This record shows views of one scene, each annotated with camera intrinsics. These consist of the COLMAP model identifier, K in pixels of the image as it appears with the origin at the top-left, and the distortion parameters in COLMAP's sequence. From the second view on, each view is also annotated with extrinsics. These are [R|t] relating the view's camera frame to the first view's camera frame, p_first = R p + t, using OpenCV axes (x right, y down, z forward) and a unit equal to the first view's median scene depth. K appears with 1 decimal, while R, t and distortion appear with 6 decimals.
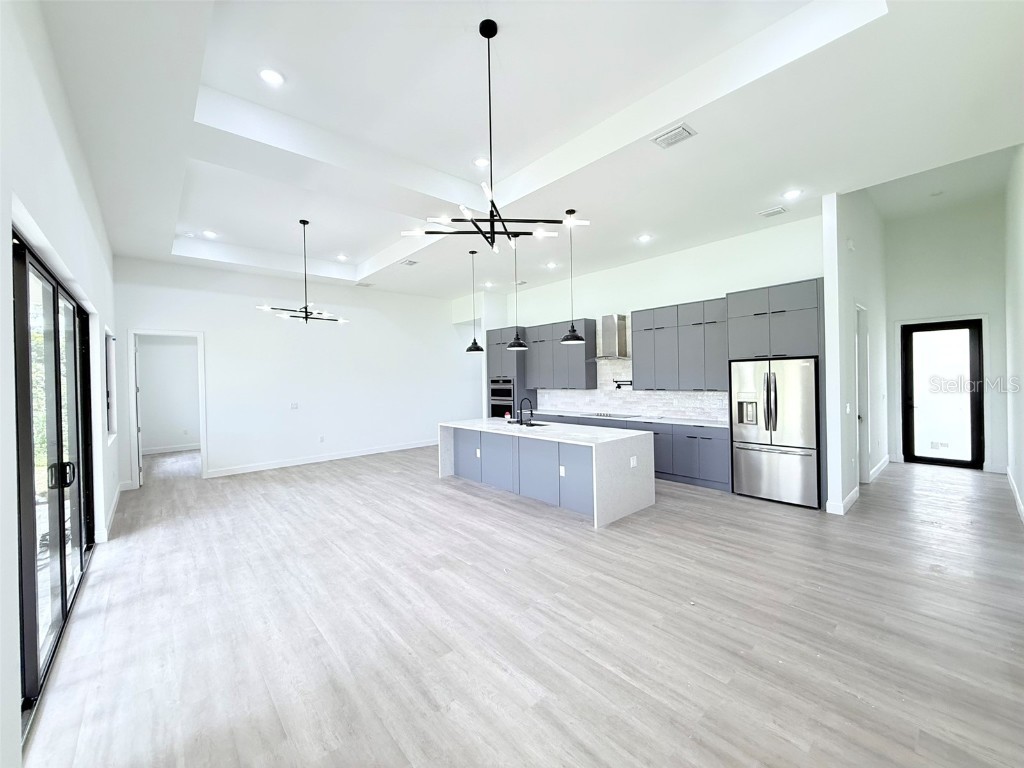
lens RADIAL K [[410.0, 0, 508.2], [0, 410.0, 380.9], [0, 0, 1]] dist [0.000604, 0.000498]
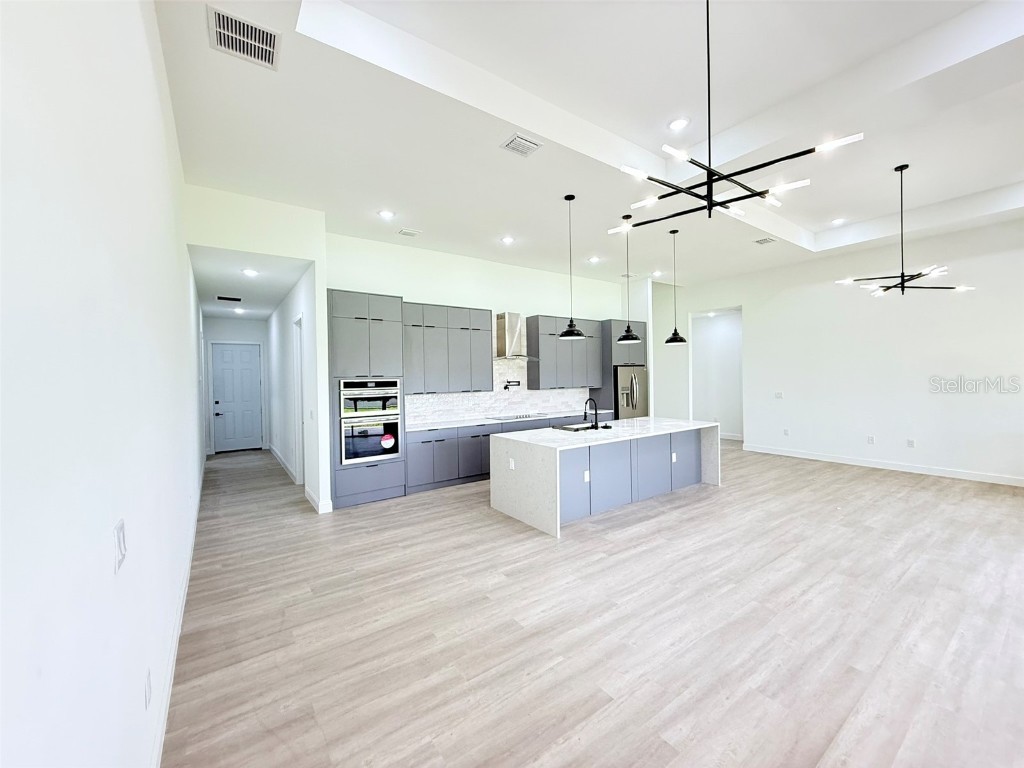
lens RADIAL K [[410.0, 0, 508.2], [0, 410.0, 380.9], [0, 0, 1]] dist [0.000604, 0.000498]
pose [[0.096110, 0.006159, 0.995352, -0.954076], [0.021898, 0.999726, -0.008301, 0.009085], [-0.995130, 0.022594, 0.095949, 1.241268]]
